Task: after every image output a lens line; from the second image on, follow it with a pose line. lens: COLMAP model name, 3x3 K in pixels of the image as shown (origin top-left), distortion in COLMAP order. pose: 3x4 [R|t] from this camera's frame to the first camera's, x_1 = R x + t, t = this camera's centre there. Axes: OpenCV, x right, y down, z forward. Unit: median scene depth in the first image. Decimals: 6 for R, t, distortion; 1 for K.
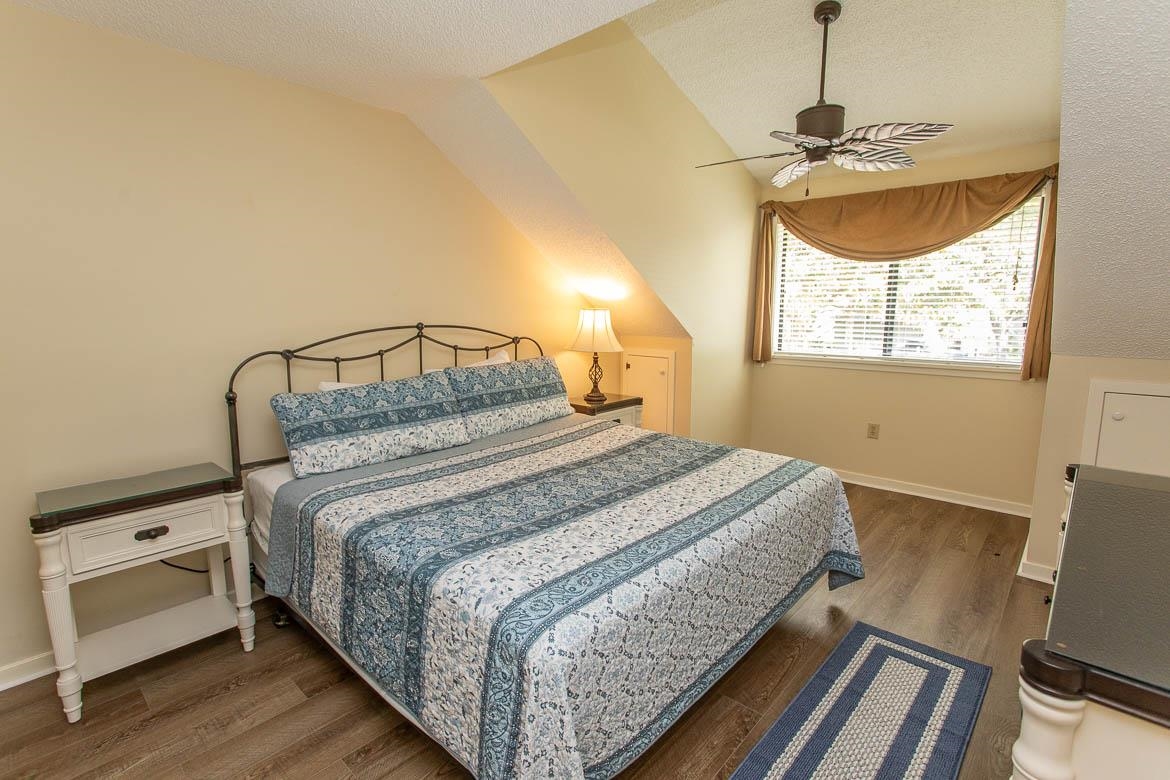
lens RADIAL K [[552.8, 0, 584.3], [0, 552.8, 386.1], [0, 0, 1]] dist [-0.000628, 0.002971]
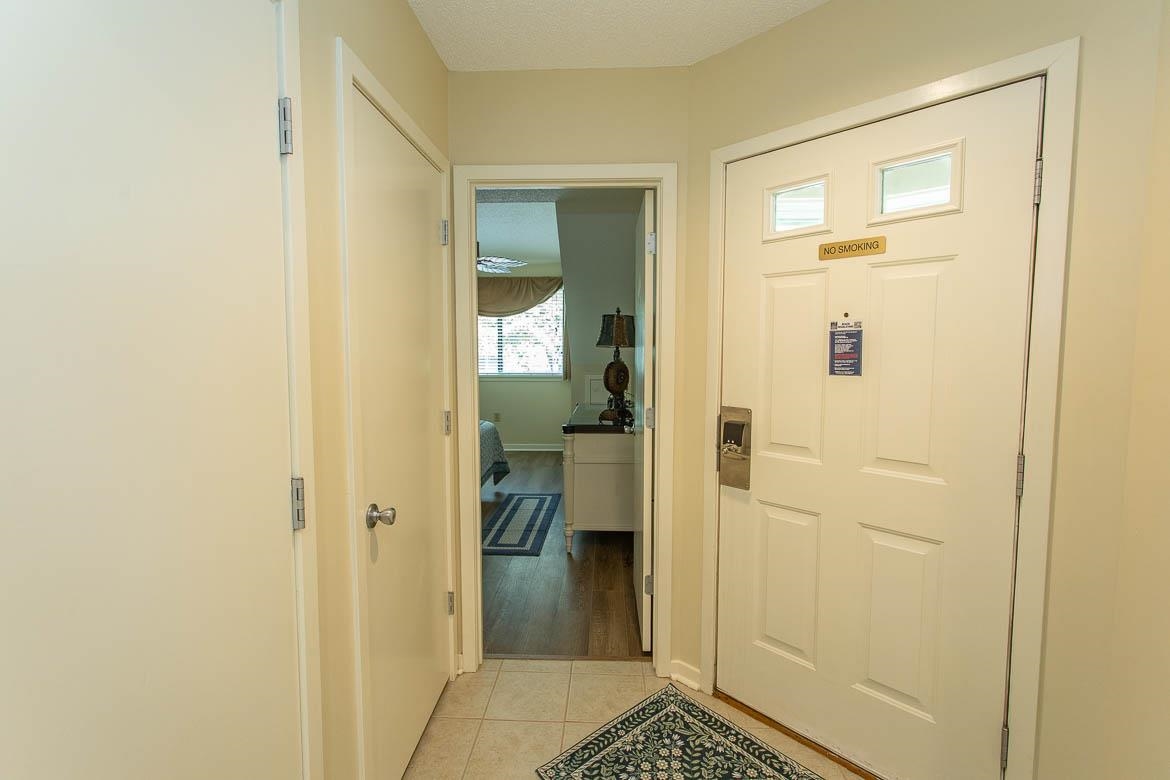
lens RADIAL K [[552.8, 0, 584.3], [0, 552.8, 386.1], [0, 0, 1]] dist [-0.000628, 0.002971]
pose [[0.765602, -0.045334, 0.641716, -0.412208], [0.087632, 0.995565, -0.034218, 0.081895], [-0.637318, 0.082432, 0.766179, -0.549425]]
